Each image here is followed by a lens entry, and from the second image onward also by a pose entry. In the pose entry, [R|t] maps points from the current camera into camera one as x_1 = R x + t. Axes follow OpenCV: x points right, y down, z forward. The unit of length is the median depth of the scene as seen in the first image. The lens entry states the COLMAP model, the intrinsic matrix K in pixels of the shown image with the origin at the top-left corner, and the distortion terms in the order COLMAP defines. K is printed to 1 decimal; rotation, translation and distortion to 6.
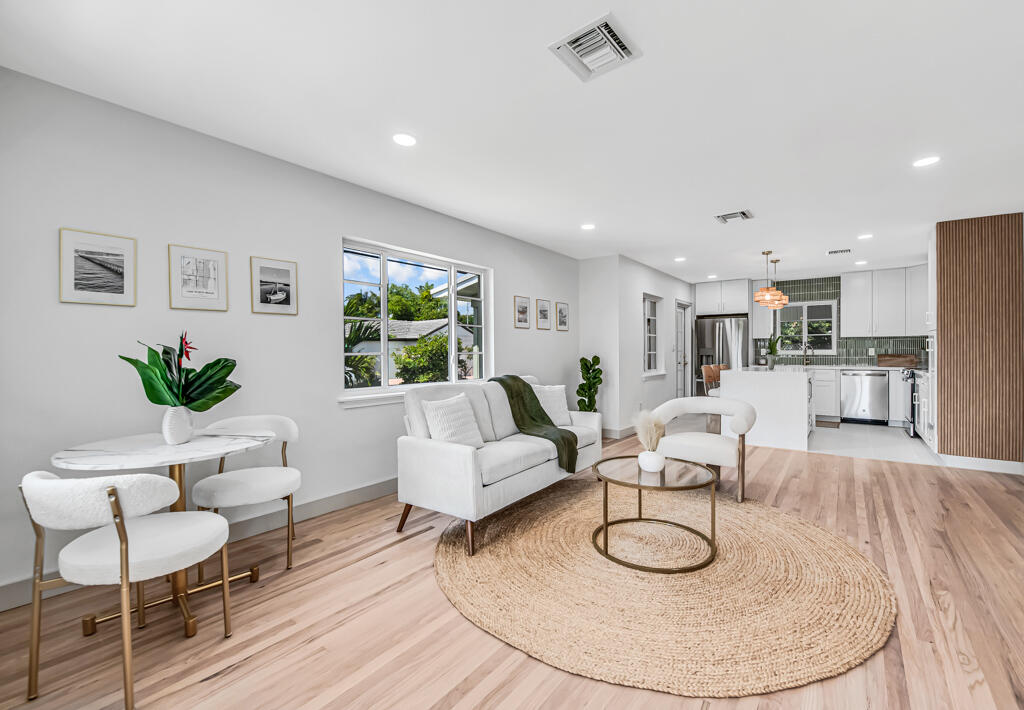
lens RADIAL K [[427.8, 0, 528.2], [0, 427.8, 354.3], [0, 0, 1]] dist [-0.015483, -0.000848]
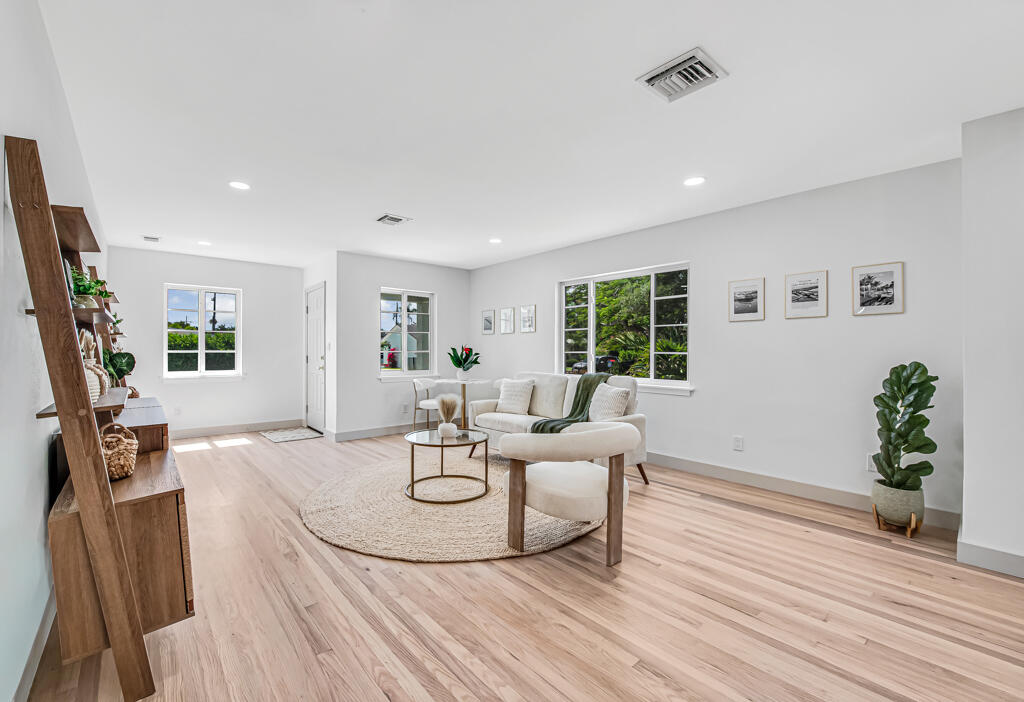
lens RADIAL K [[406.9, 0, 491.2], [0, 406.9, 350.0], [0, 0, 1]] dist [-0.032089, 0.000079]
pose [[-0.205390, 0.001963, -0.978678, 1.119243], [-0.009964, 0.999942, 0.004097, -0.013032], [0.978630, 0.010593, -0.205358, 1.012776]]
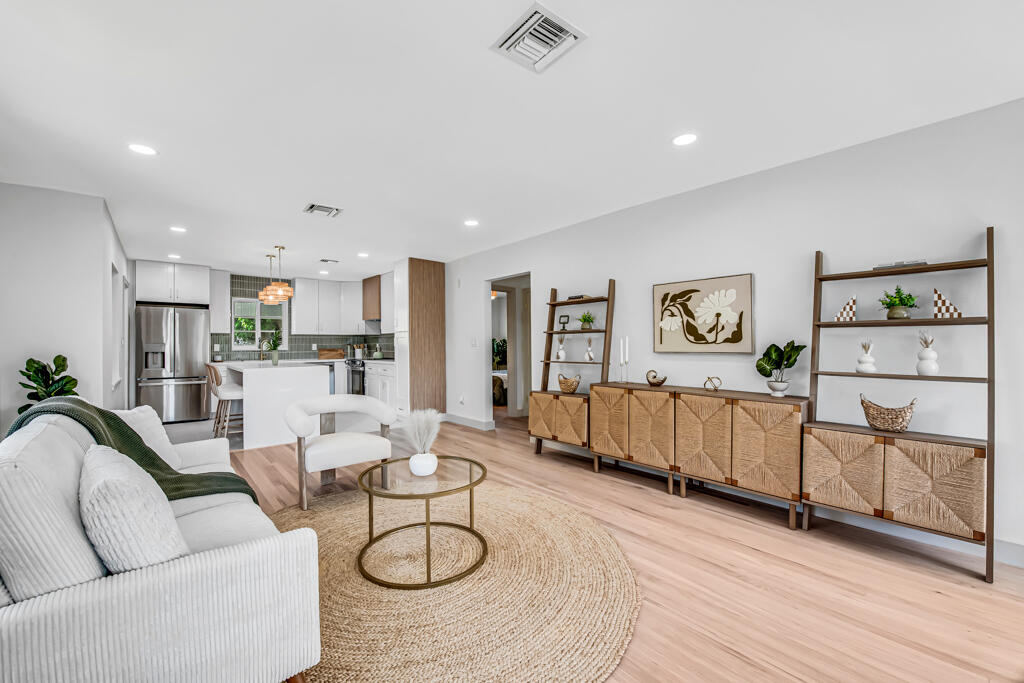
lens RADIAL K [[410.6, 0, 502.6], [0, 410.6, 340.1], [0, 0, 1]] dist [-0.019216, -0.000099]
pose [[0.231999, 0.012437, 0.972636, -0.388767], [0.010829, 0.999823, -0.015368, -0.003507], [-0.972656, 0.014098, 0.231824, 0.441703]]
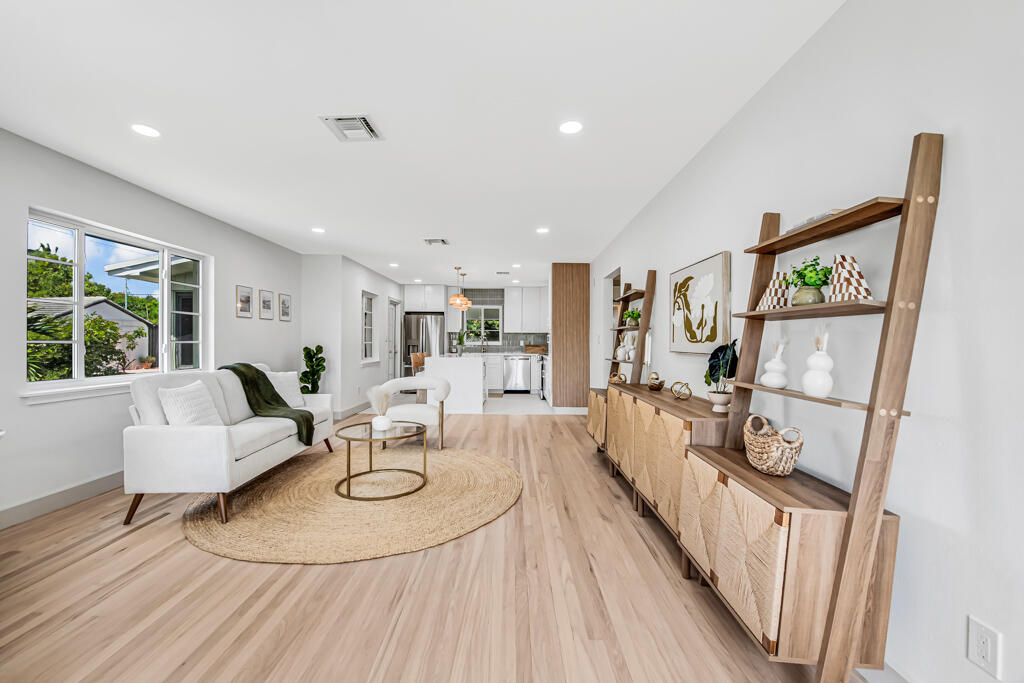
lens RADIAL K [[410.6, 0, 502.6], [0, 410.6, 340.1], [0, 0, 1]] dist [-0.019216, -0.000099]
pose [[0.812683, 0.010452, 0.582613, -0.112773], [-0.004253, 0.999919, -0.012005, 0.001853], [-0.582691, 0.007279, 0.812661, -0.197116]]
